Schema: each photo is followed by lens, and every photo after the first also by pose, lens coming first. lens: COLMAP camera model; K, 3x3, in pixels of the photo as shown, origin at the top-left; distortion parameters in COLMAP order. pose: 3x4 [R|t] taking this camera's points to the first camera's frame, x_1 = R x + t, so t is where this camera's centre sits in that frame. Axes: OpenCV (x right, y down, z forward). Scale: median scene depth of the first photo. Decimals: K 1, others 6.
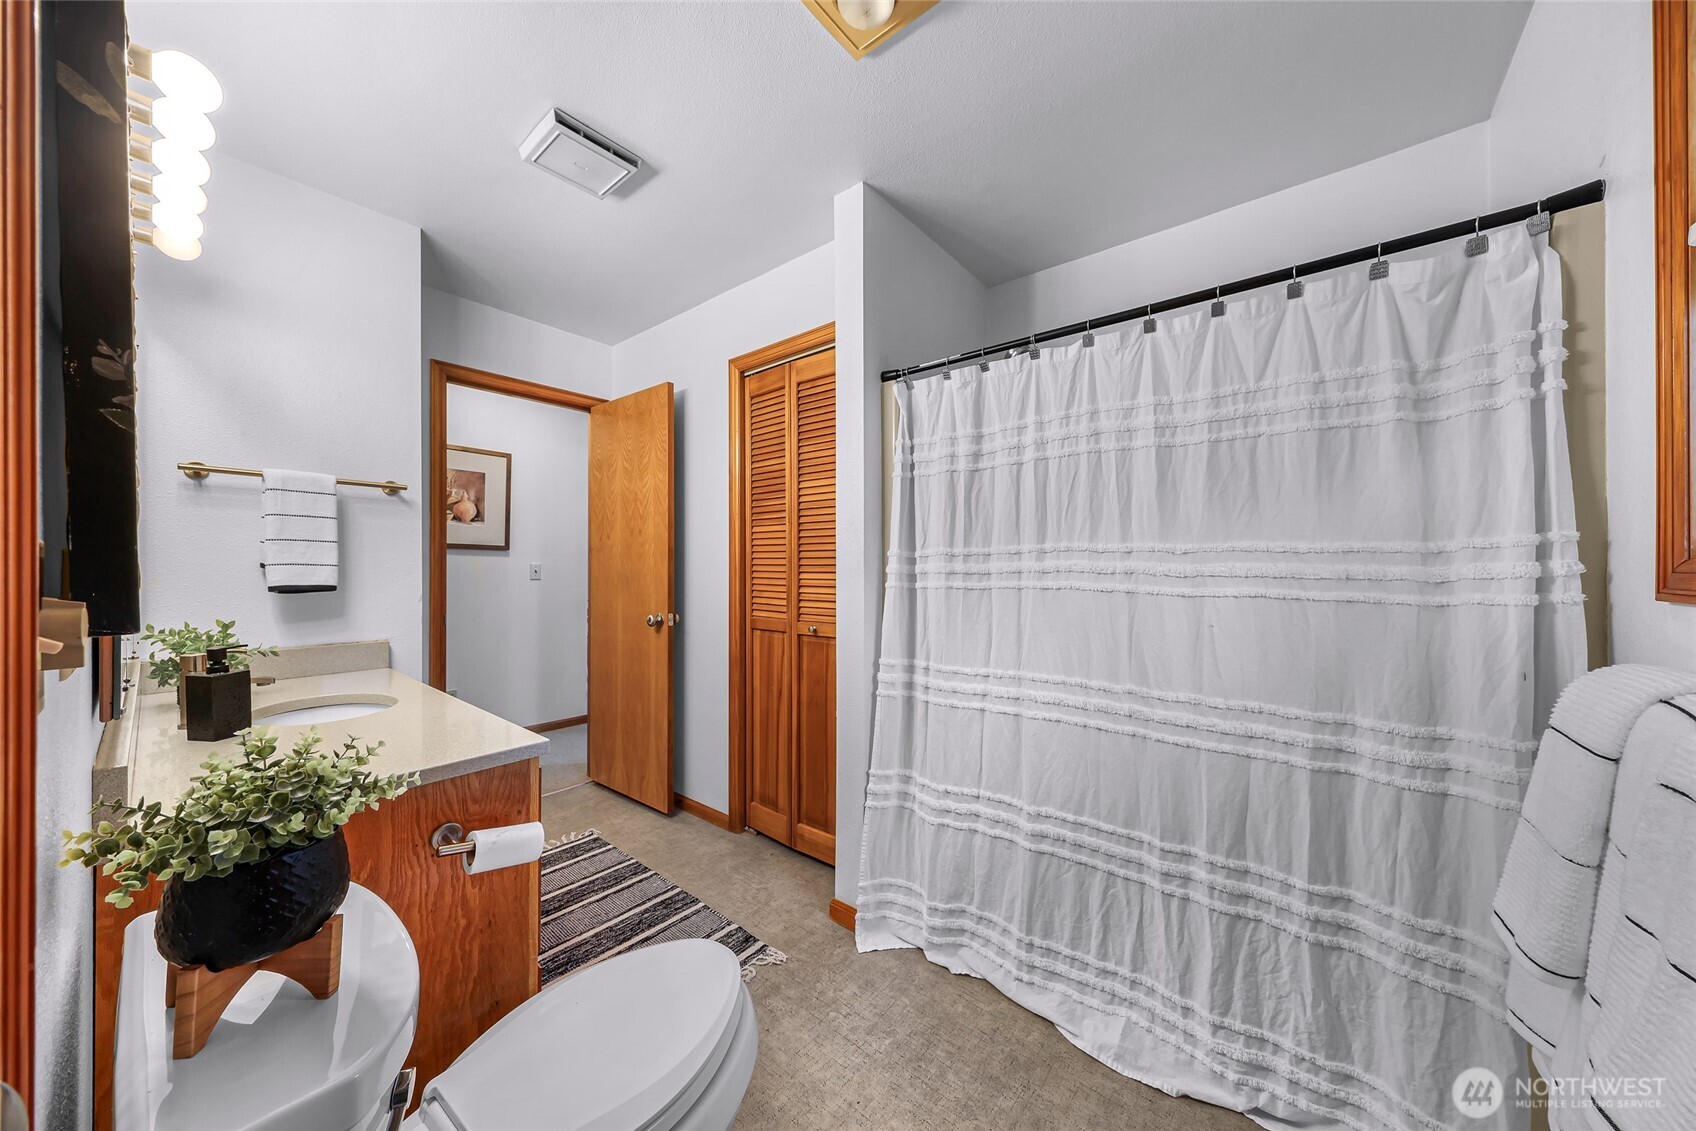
lens RADIAL K [[564.4, 0, 841.6], [0, 564.4, 568.0], [0, 0, 1]] dist [0.002487, -0.000249]
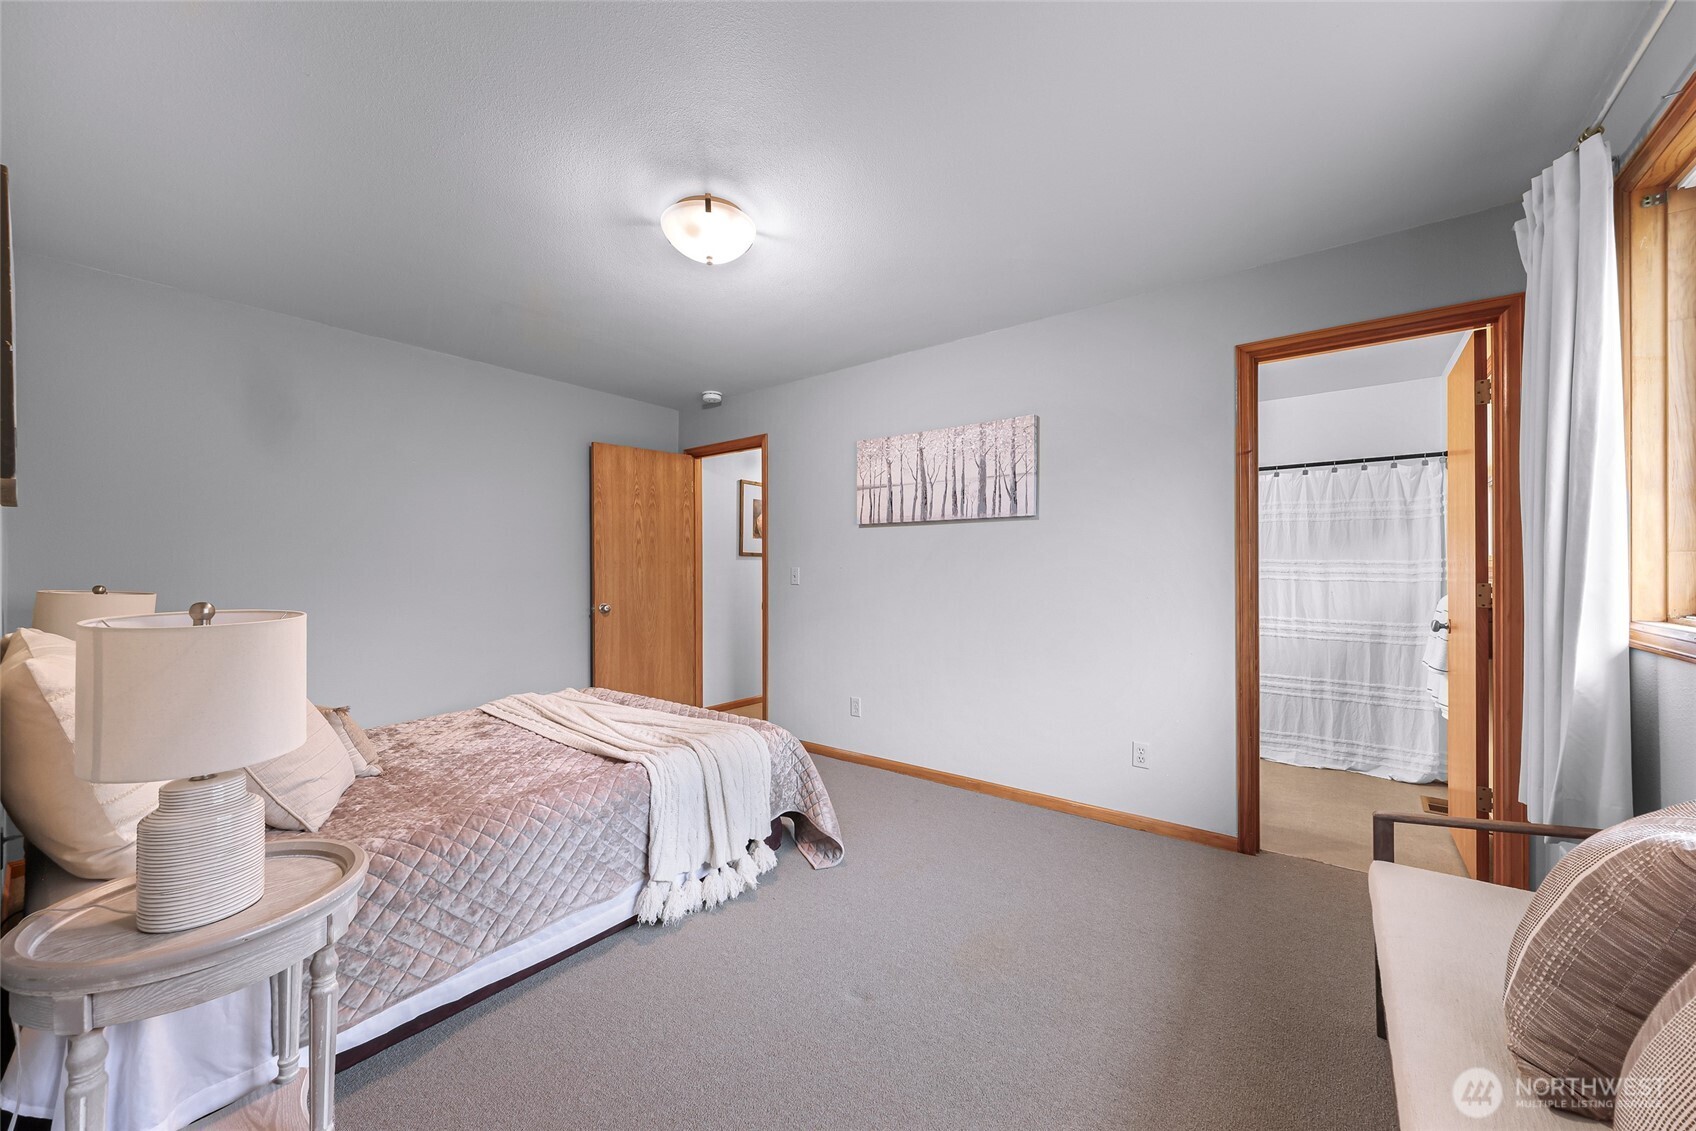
lens RADIAL K [[616.9, 0, 854.5], [0, 616.9, 574.0], [0, 0, 1]] dist [0.000158, -0.000034]
pose [[0.999152, -0.005330, 0.040821, -1.778089], [0.005123, 0.999974, 0.005162, -0.007883], [-0.040848, -0.004948, 0.999153, -1.873502]]
